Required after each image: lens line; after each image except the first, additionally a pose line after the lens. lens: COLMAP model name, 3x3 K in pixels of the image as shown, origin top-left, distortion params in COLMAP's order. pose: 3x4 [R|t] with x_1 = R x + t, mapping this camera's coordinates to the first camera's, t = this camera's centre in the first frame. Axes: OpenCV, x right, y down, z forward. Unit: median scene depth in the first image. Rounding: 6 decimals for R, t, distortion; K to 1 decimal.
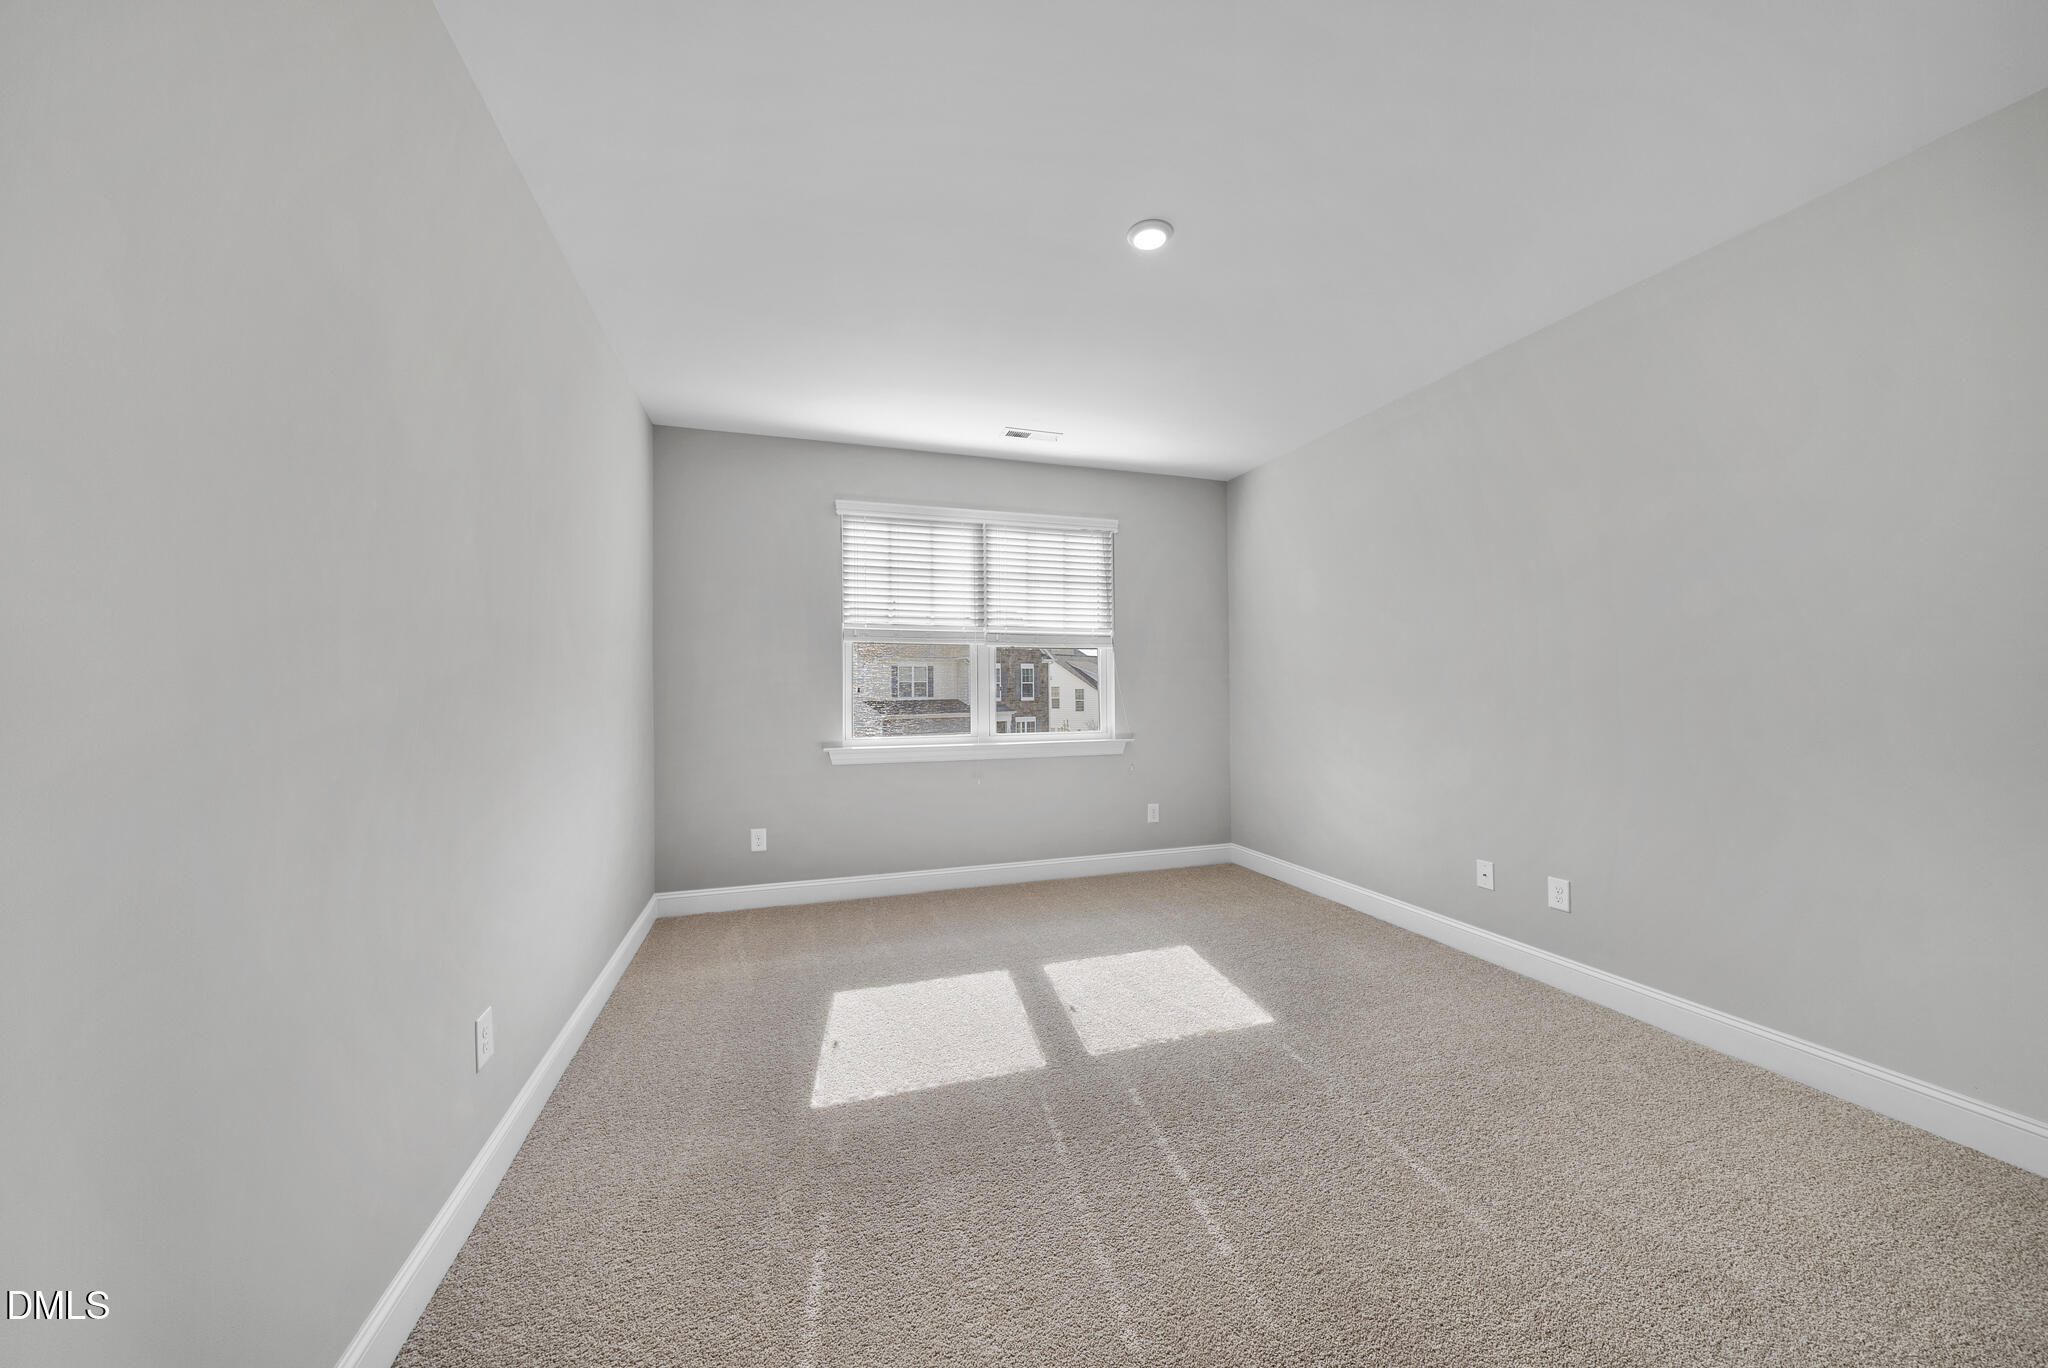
lens RADIAL K [[703.2, 0, 1022.2], [0, 703.2, 683.0], [0, 0, 1]] dist [-0.013754, 0.000744]
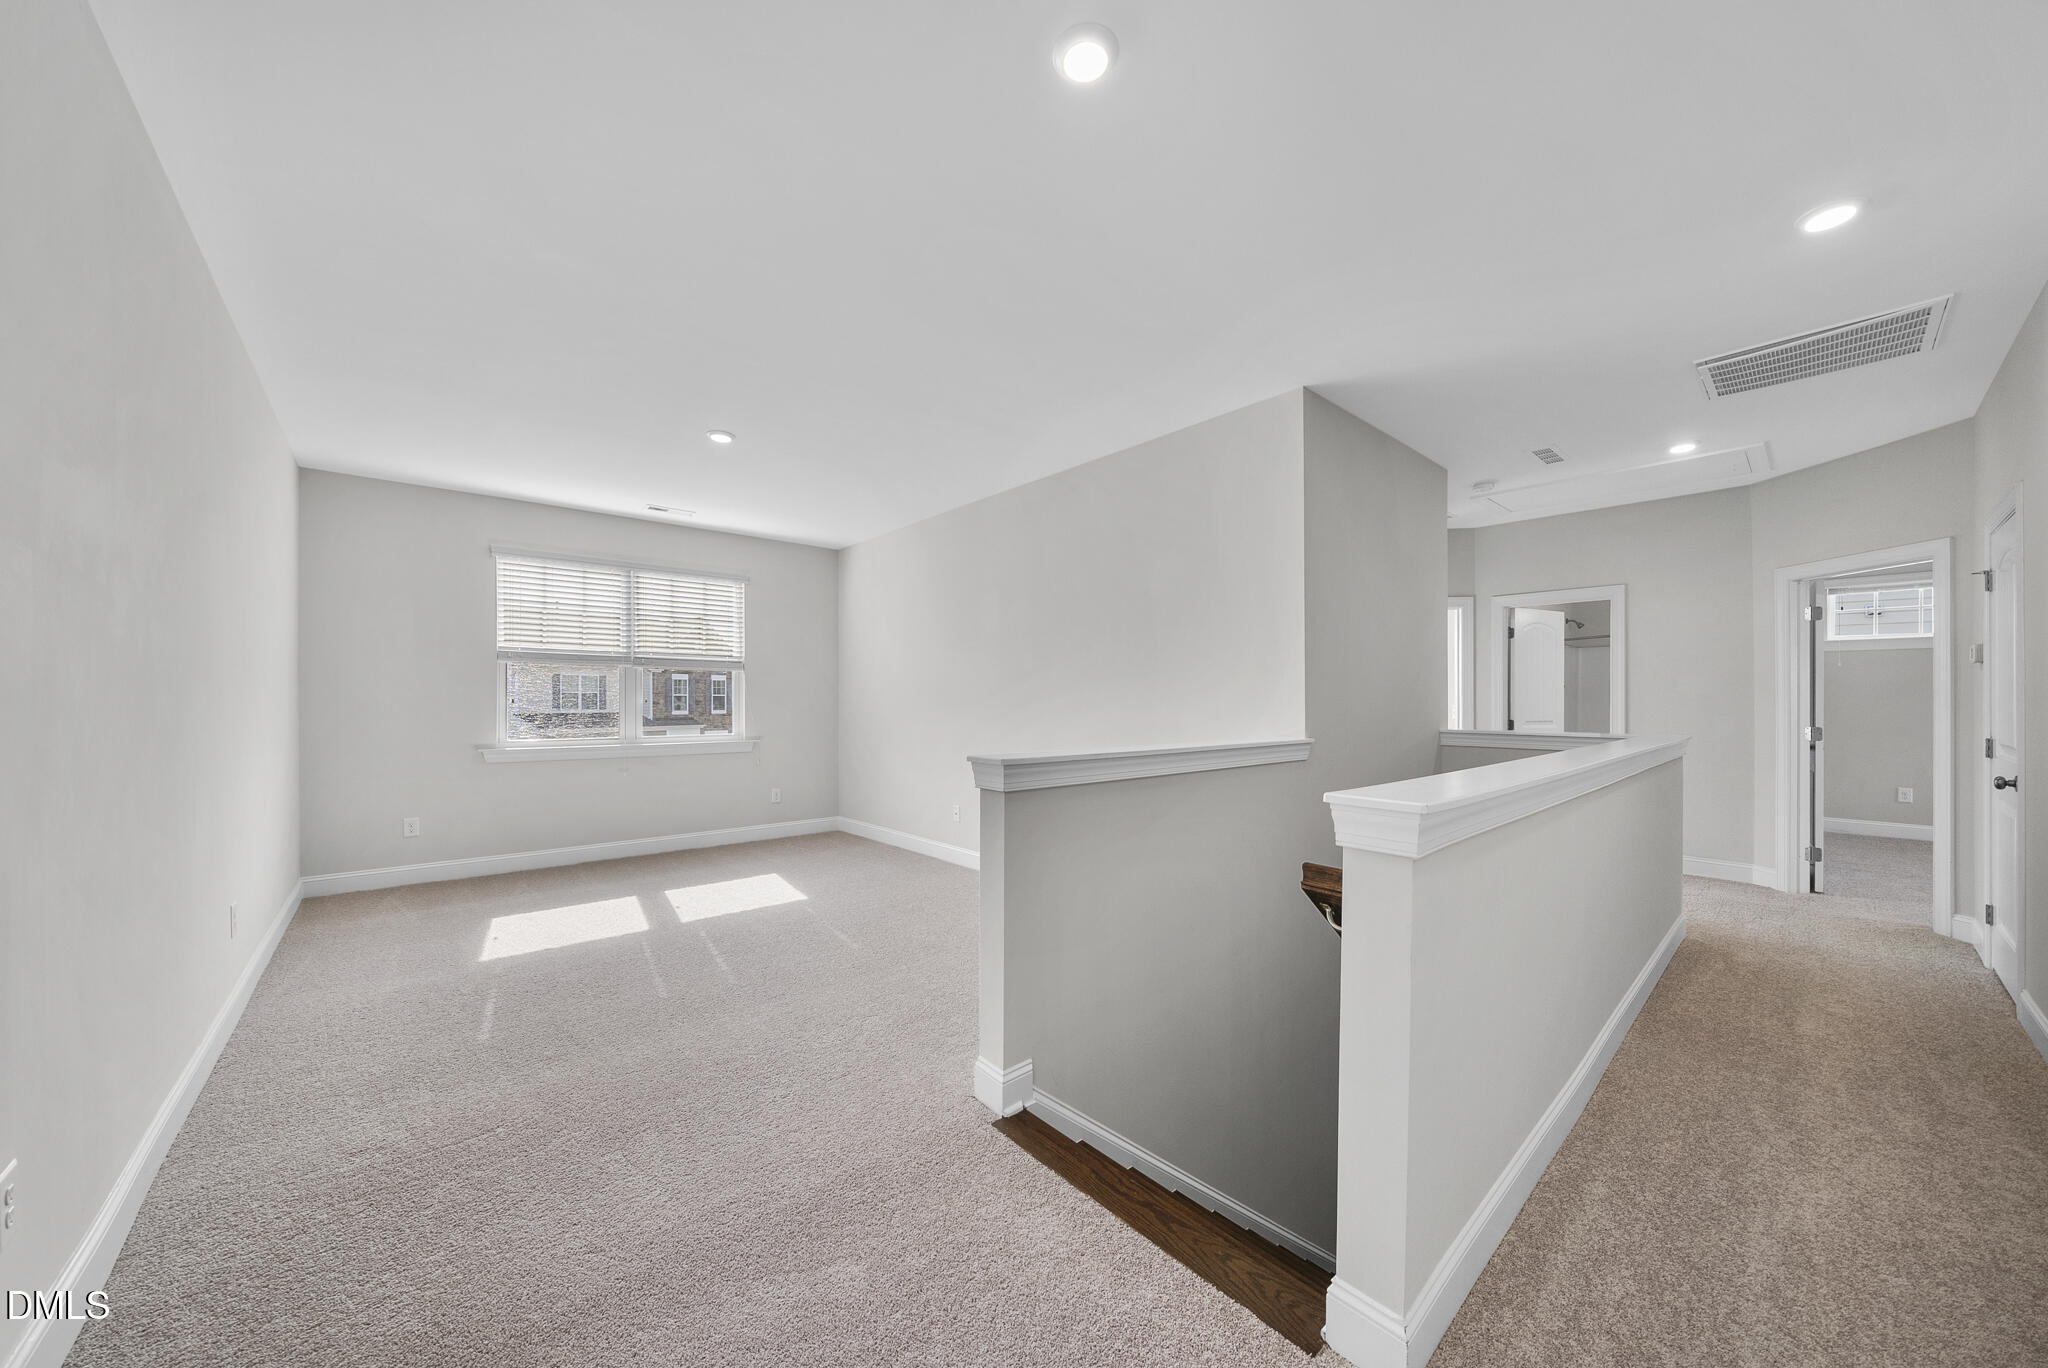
lens RADIAL K [[703.2, 0, 1026.3], [0, 703.2, 703.5], [0, 0, 1]] dist [-0.013754, 0.000744]
pose [[0.916678, 0.006660, 0.399570, 0.097693], [-0.010424, 0.999919, 0.007248, -0.003961], [-0.399490, -0.010809, 0.916674, -0.452932]]
